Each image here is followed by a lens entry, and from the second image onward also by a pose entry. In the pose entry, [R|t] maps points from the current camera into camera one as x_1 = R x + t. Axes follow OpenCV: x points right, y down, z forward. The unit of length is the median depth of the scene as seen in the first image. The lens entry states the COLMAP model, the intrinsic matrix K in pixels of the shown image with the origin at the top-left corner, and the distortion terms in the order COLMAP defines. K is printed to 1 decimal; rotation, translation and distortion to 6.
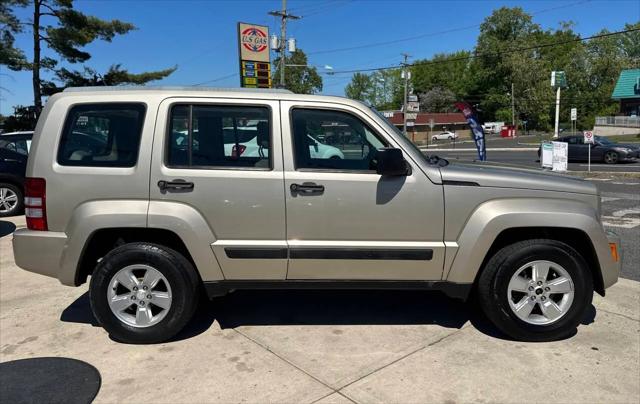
lens RADIAL K [[479.8, 0, 320.0], [0, 479.8, 202.0], [0, 0, 1]] dist [0.001783, -0.003320]
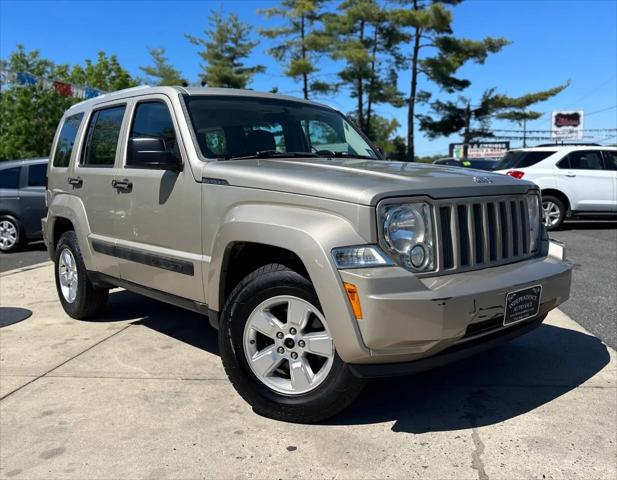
lens RADIAL K [[560.7, 0, 308.5], [0, 560.7, 240.0], [0, 0, 1]] dist [0.105890, -0.162142]
pose [[0.663453, 0.076583, -0.744288, 0.161830], [-0.095428, 0.995285, 0.017345, 0.004175], [0.742107, 0.059518, 0.667633, 0.075574]]
